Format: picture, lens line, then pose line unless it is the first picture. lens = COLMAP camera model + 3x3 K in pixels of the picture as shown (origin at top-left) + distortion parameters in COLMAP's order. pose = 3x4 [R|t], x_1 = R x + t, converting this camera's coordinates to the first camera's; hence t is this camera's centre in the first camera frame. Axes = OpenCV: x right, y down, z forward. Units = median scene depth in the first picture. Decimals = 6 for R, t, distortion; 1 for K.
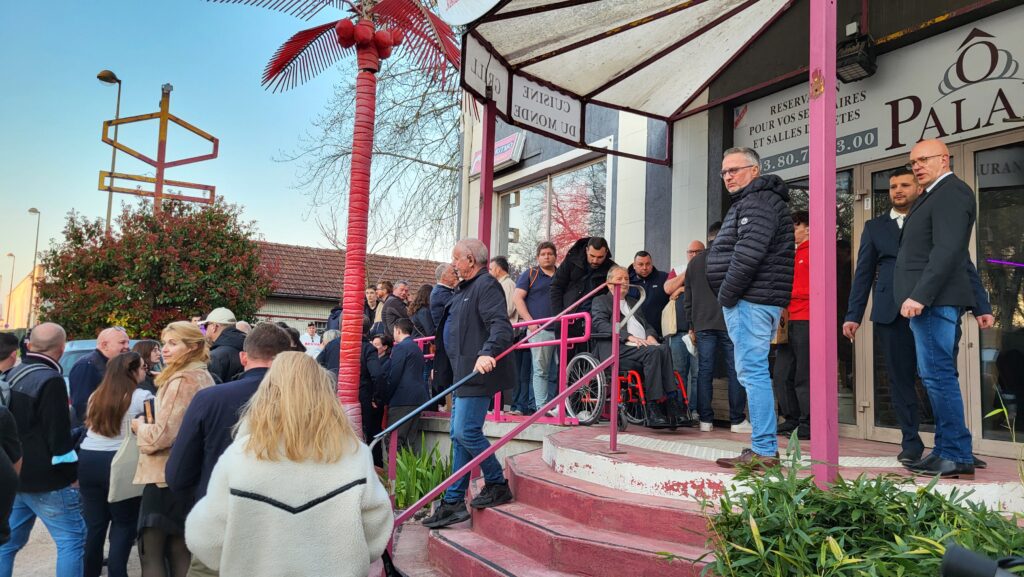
lens RADIAL K [[787.2, 0, 513.7], [0, 787.2, 289.5], [0, 0, 1]] dist [0.065343, -0.032826]
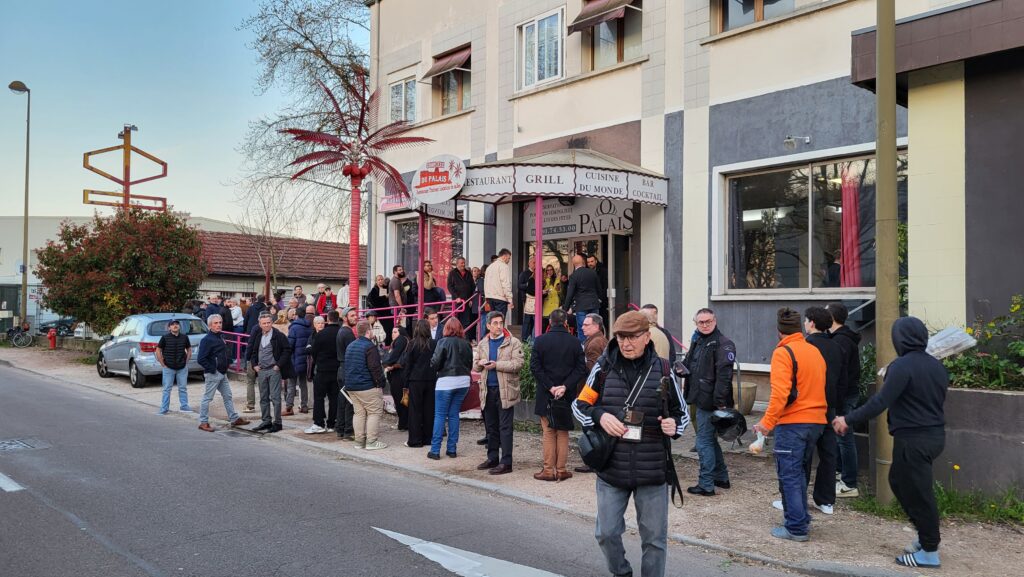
lens RADIAL K [[787.2, 0, 511.5], [0, 787.2, 288.6], [0, 0, 1]] dist [0.065343, -0.032826]
pose [[0.974646, -0.016095, 0.223171, -0.107336], [0.003769, 0.998449, 0.055545, -0.049706], [-0.223719, -0.053296, 0.973195, -0.494309]]
